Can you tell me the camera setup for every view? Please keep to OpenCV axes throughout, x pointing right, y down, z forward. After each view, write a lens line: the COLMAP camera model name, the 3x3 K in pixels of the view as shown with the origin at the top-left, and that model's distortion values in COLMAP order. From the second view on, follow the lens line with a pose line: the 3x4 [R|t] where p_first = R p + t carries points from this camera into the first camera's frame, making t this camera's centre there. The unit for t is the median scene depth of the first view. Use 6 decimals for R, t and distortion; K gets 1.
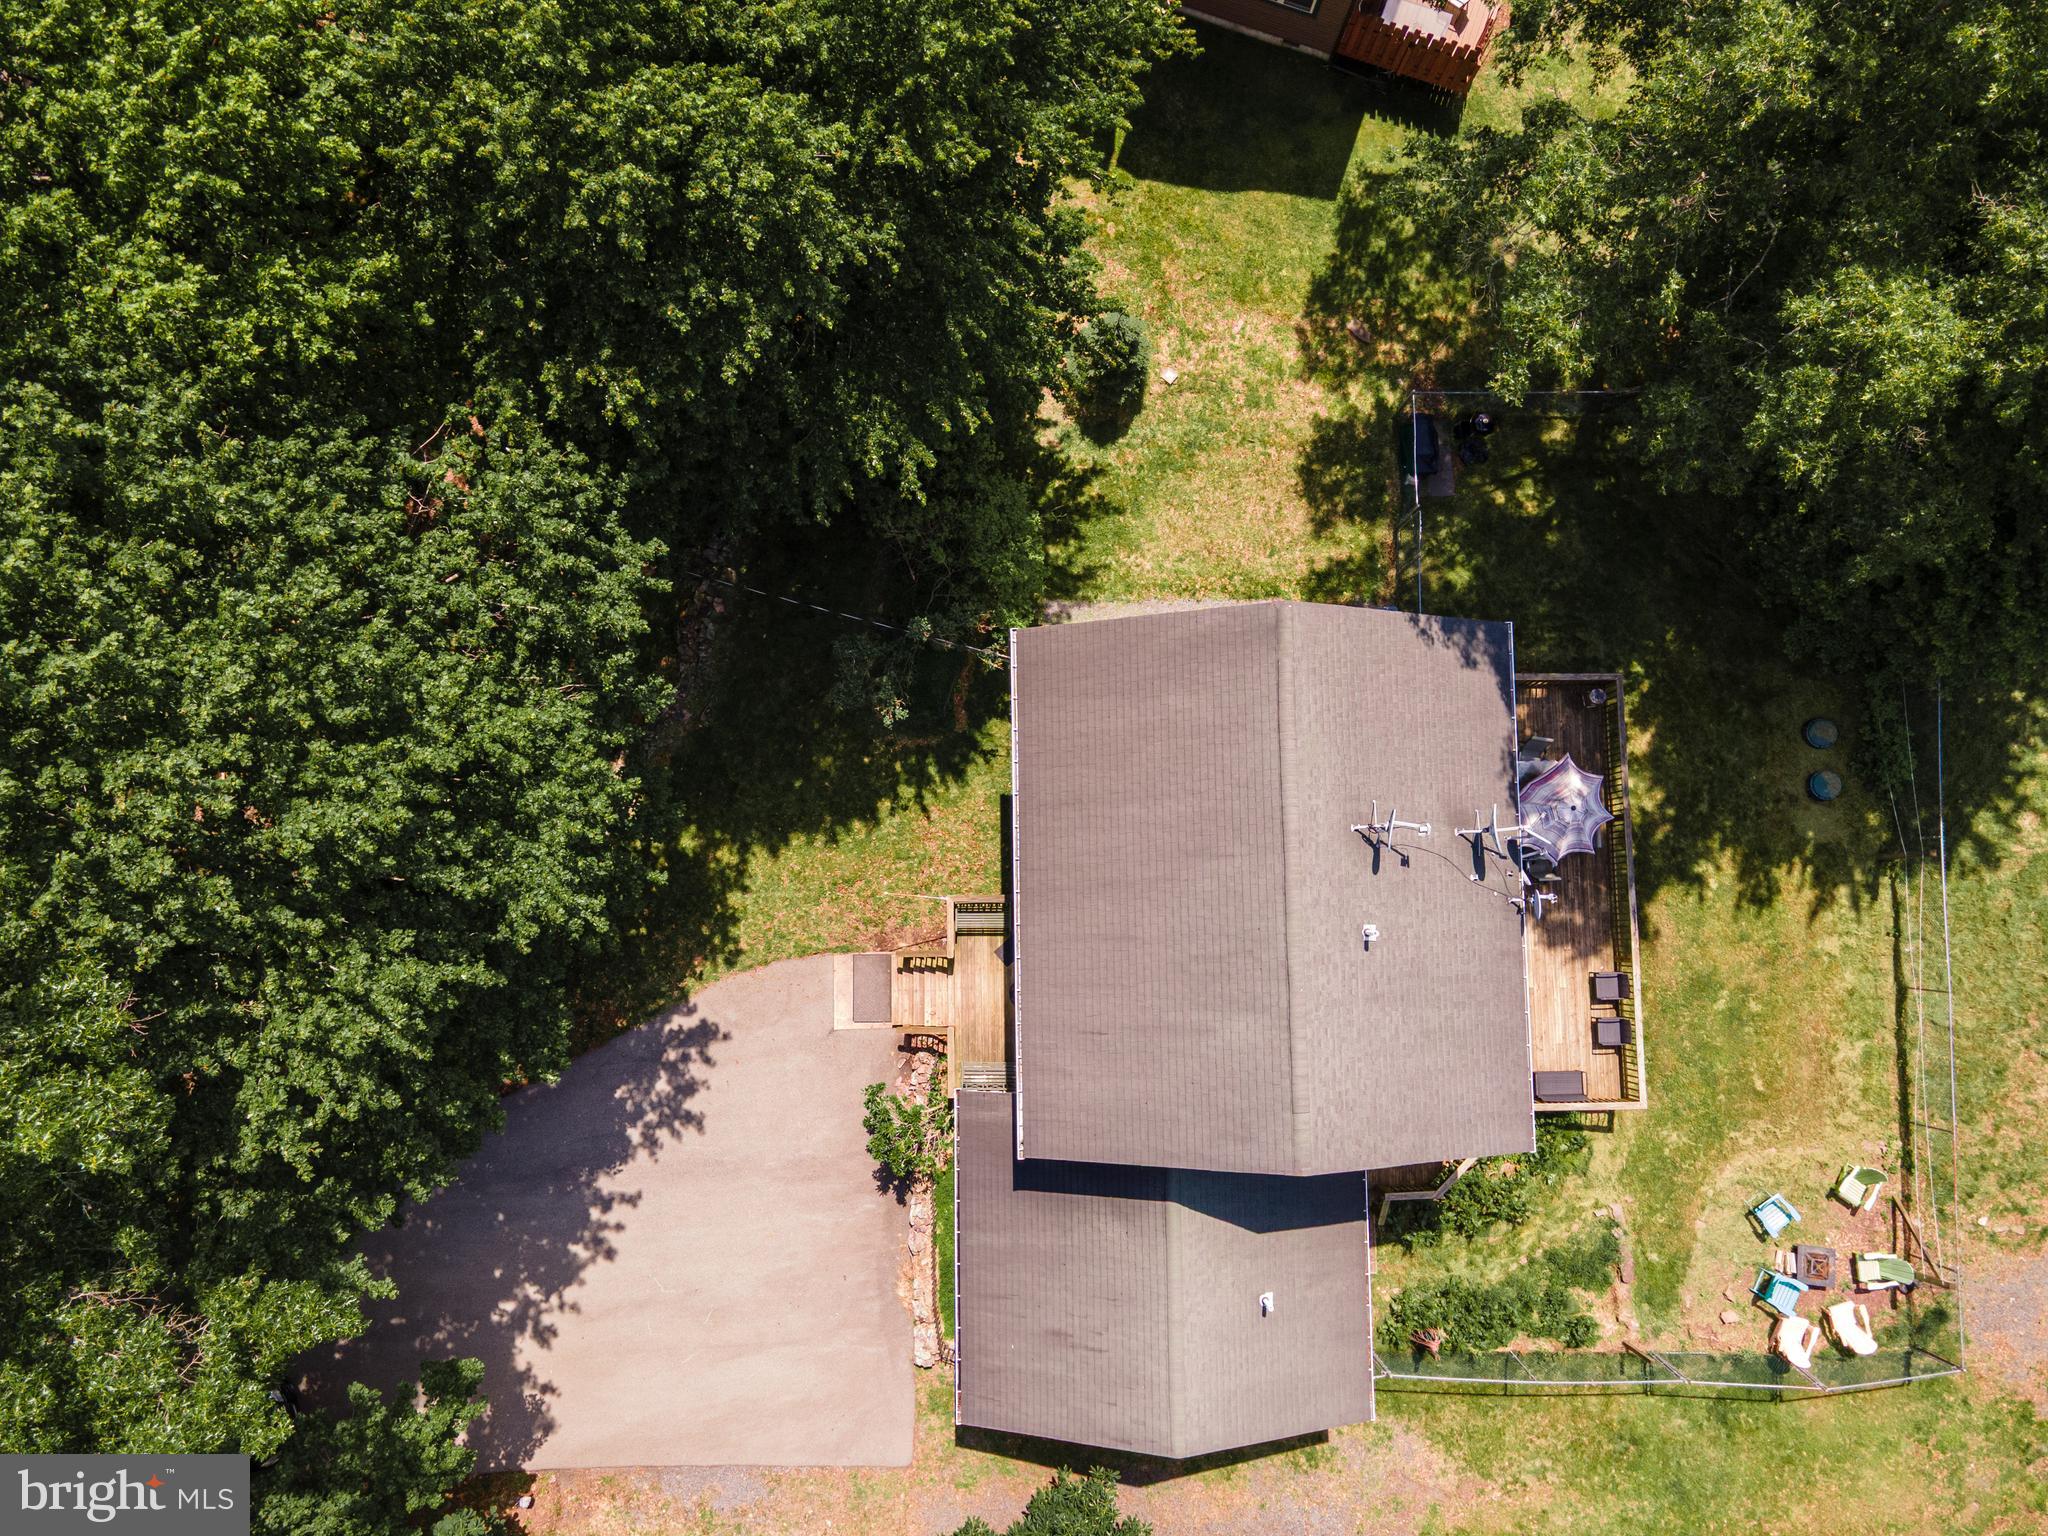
lens RADIAL K [[1472.8, 0, 1015.2], [0, 1472.8, 754.3], [0, 0, 1]] dist [0.044445, 0.008760]
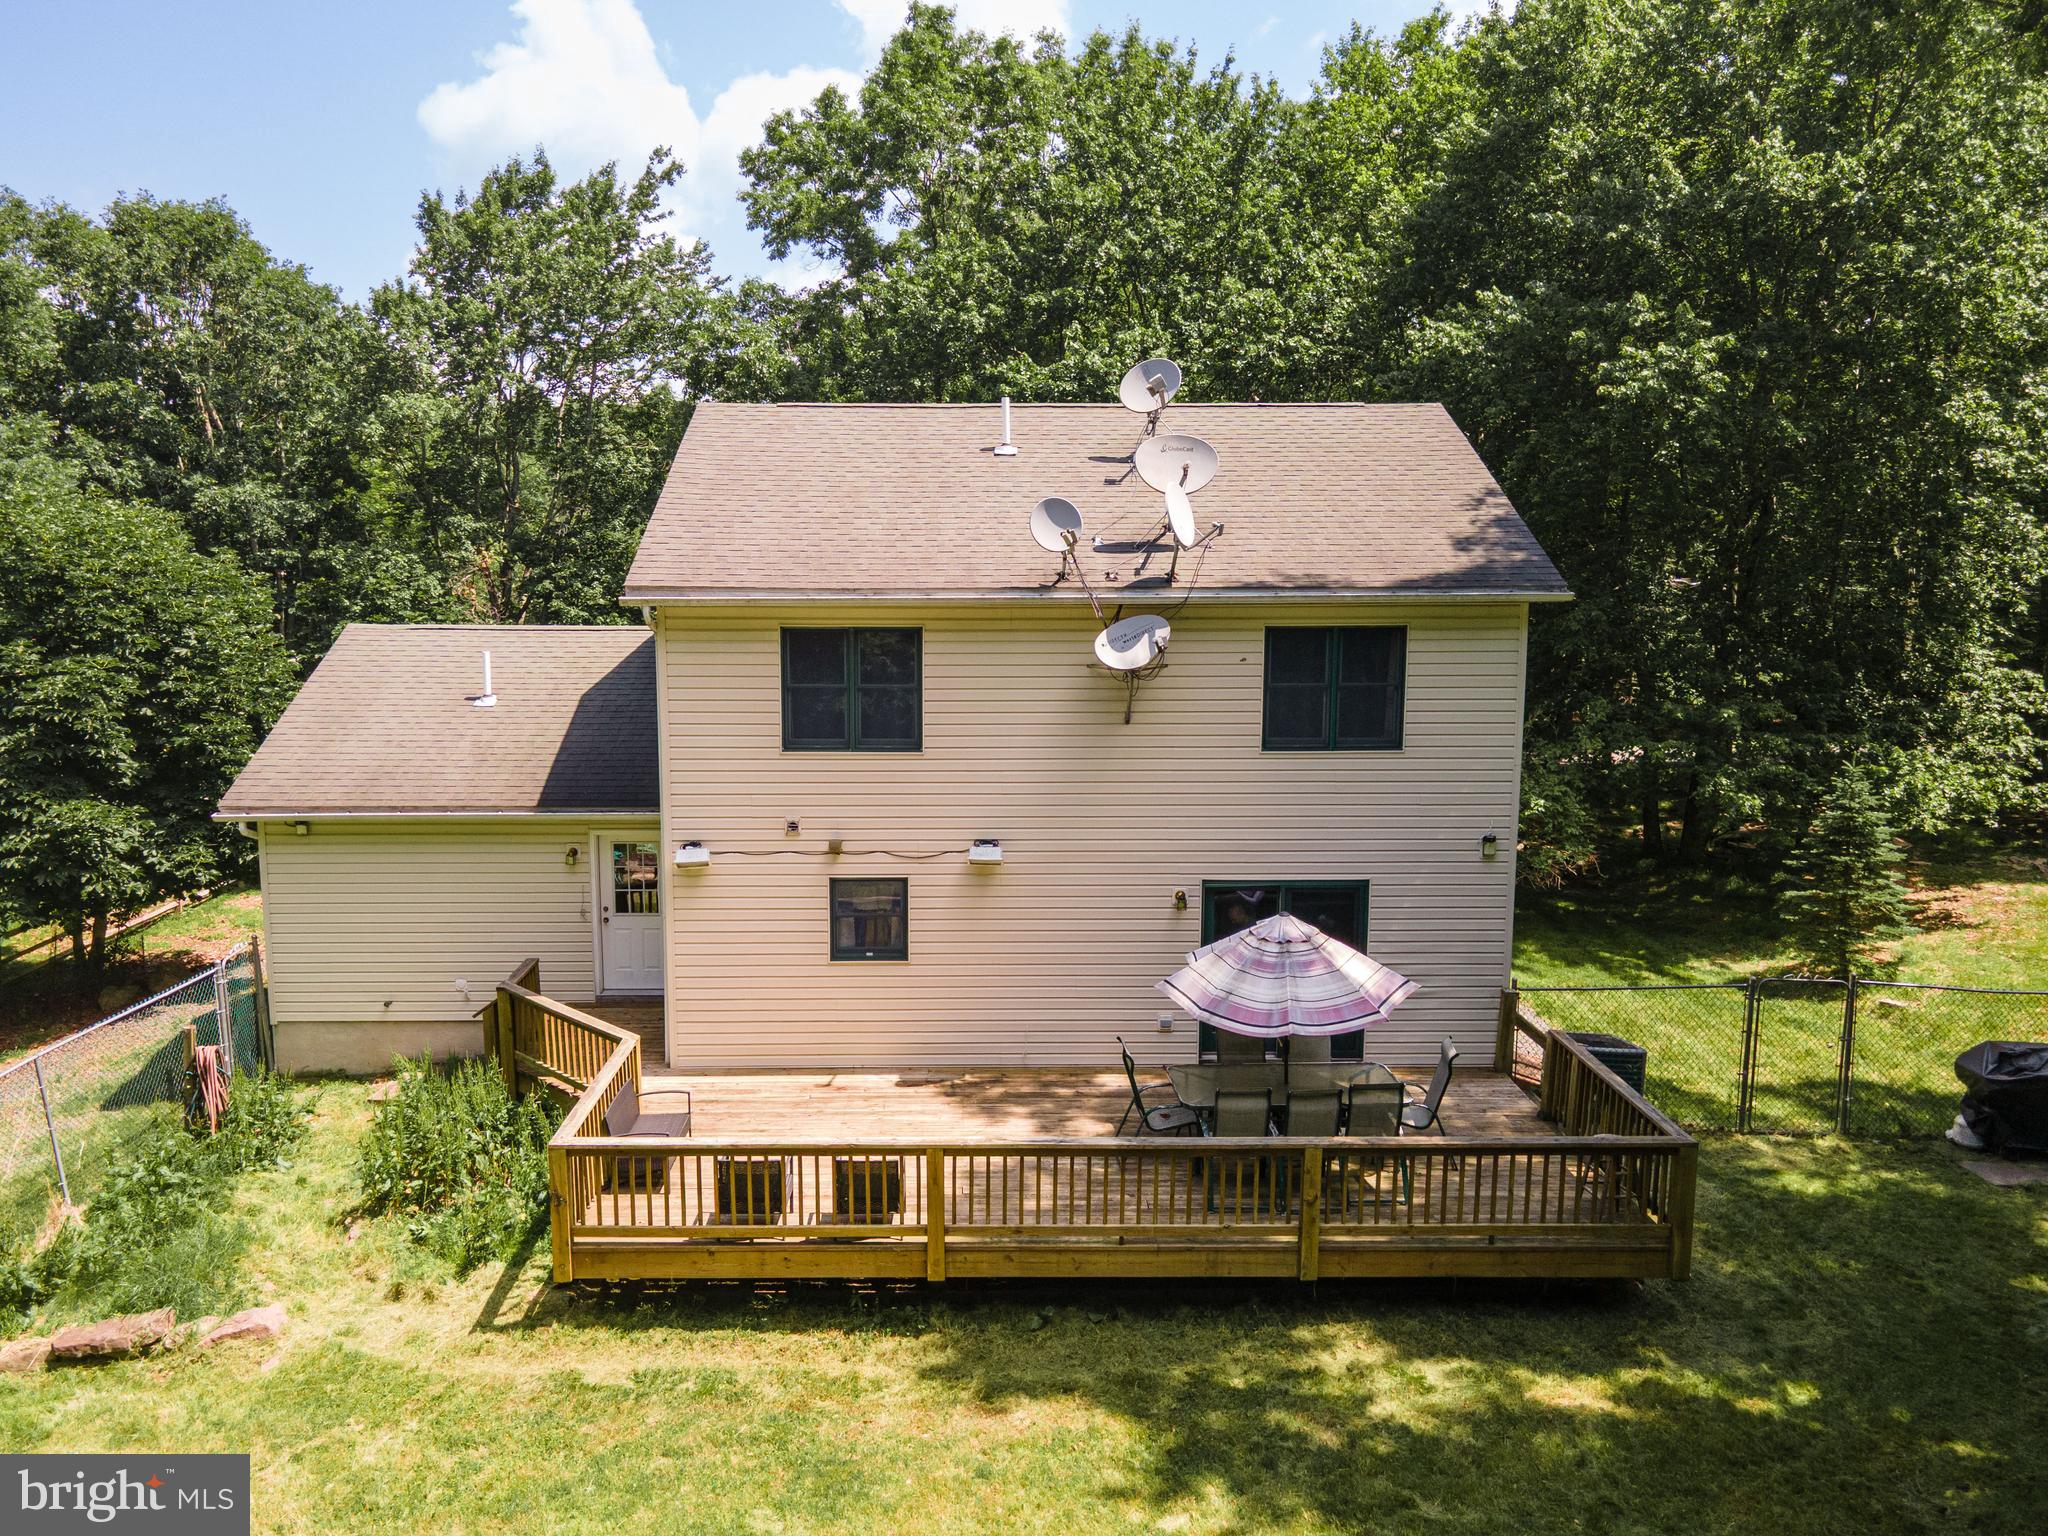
lens RADIAL K [[1472.8, 0, 1015.2], [0, 1472.8, 754.3], [0, 0, 1]] dist [0.044445, 0.008760]
pose [[0.011851, 0.130344, -0.991398, 0.737863], [-0.994237, 0.107181, 0.002207, 0.100269], [0.106547, 0.985658, 0.130863, 0.807281]]
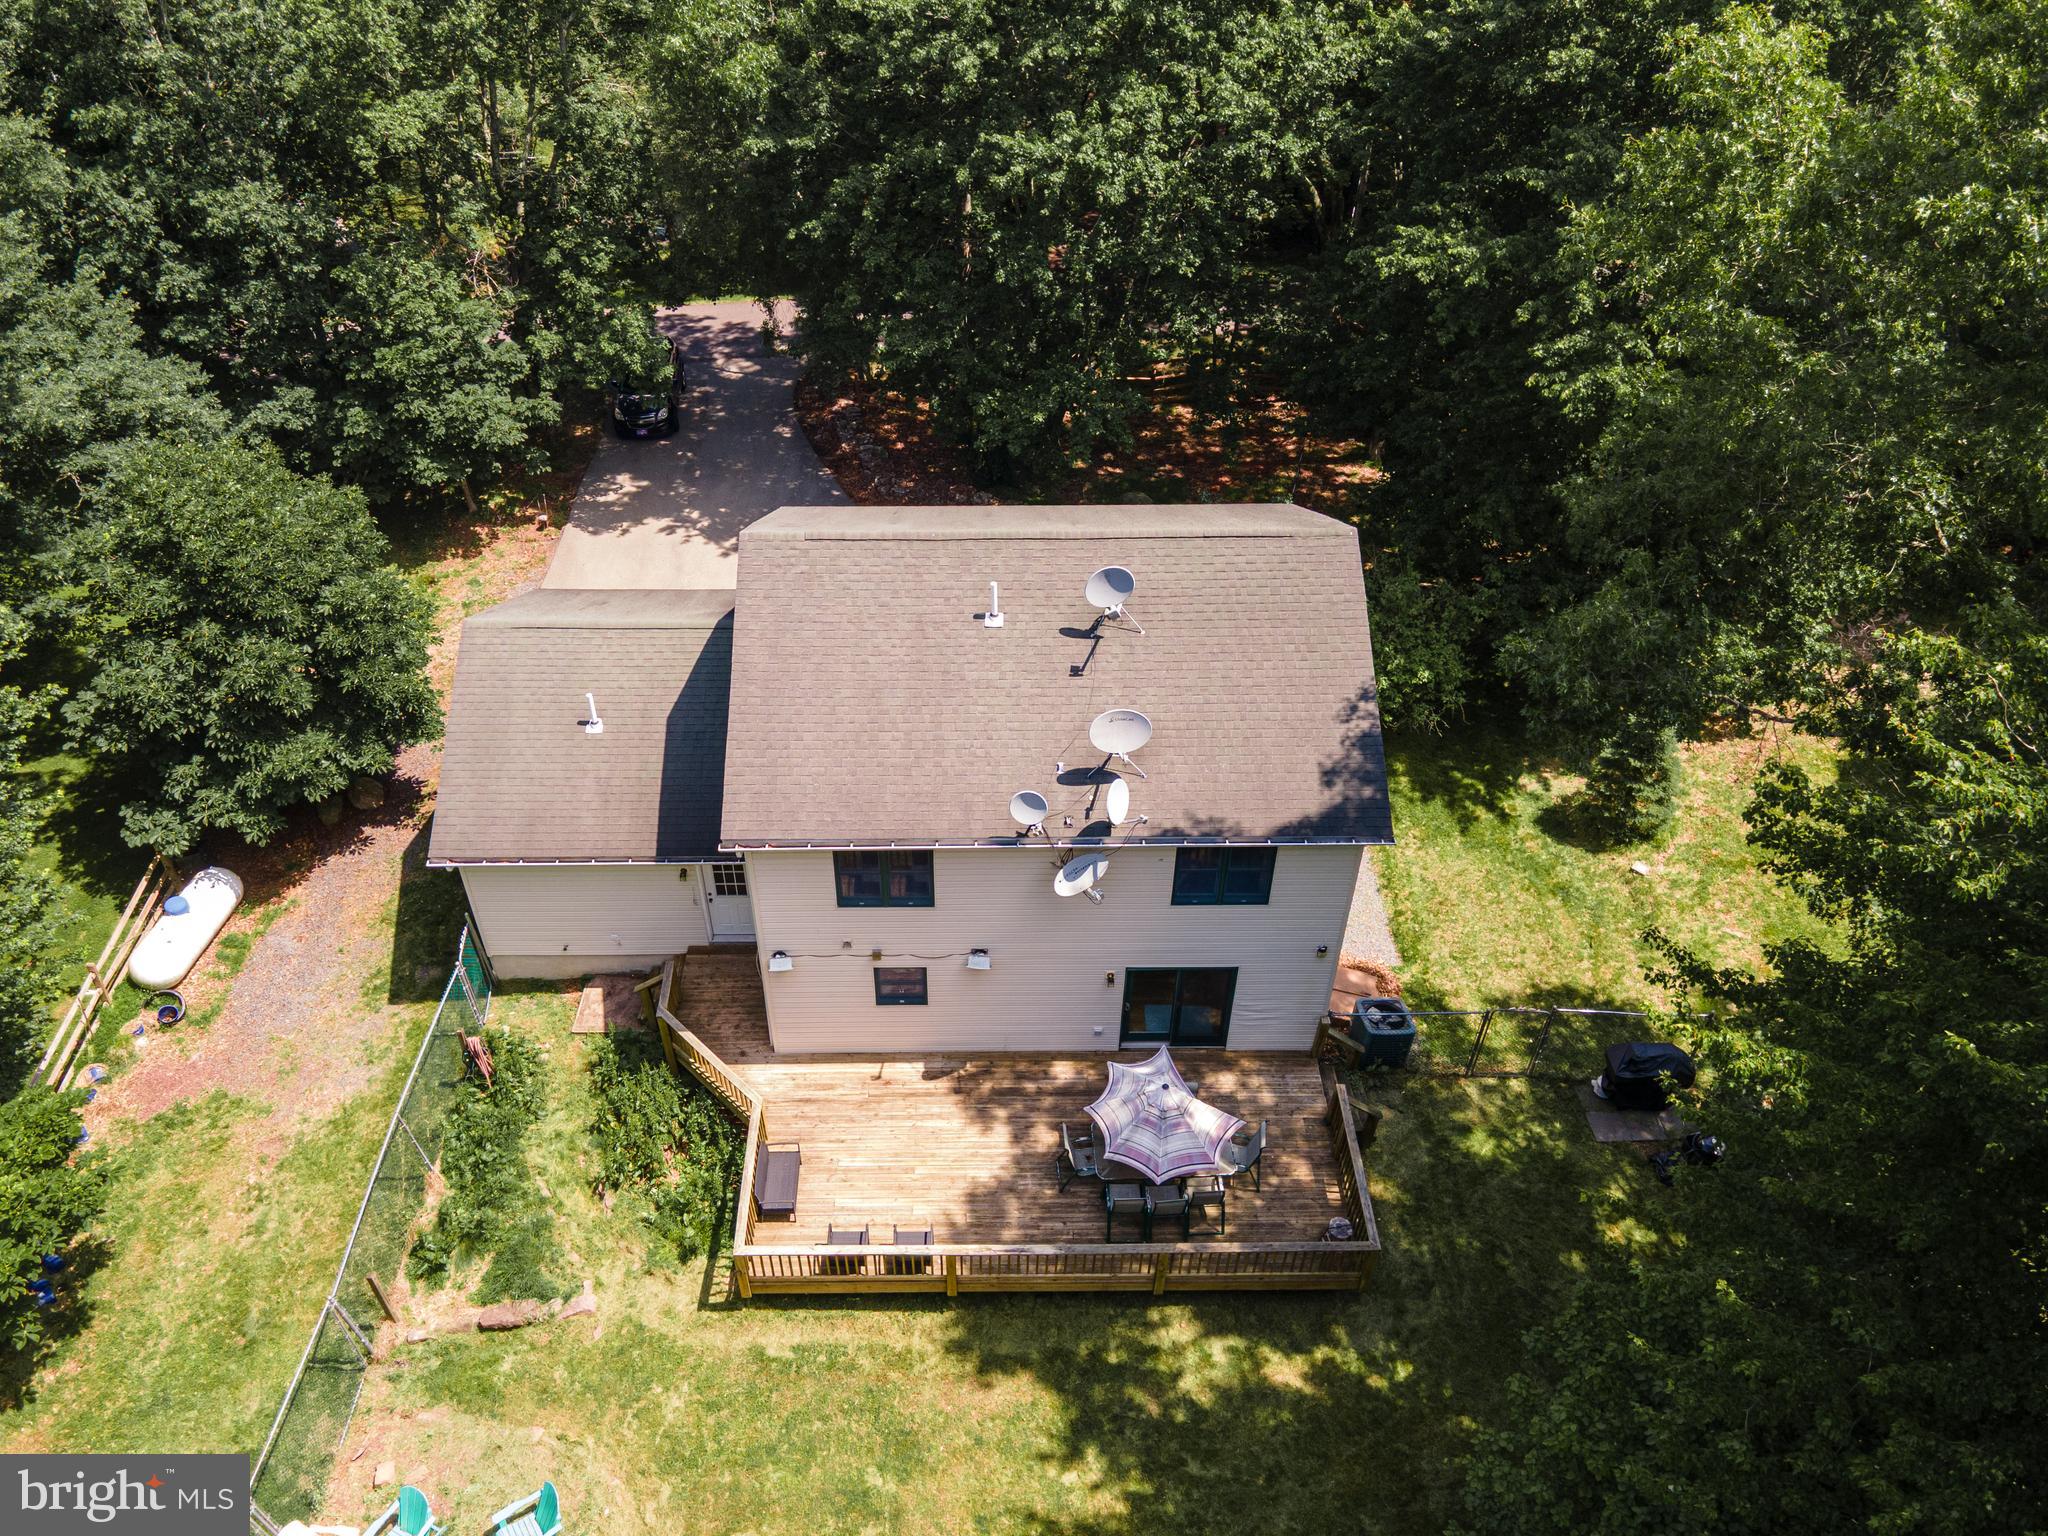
lens RADIAL K [[1512.0, 0, 1018.1], [0, 1512.0, 715.0], [0, 0, 1]] dist [0.032735, -0.001446]
pose [[0.010154, 0.631862, -0.775015, 0.753653], [-0.995053, 0.082985, 0.054621, 0.047238], [0.098828, 0.770626, 0.629578, 0.361755]]
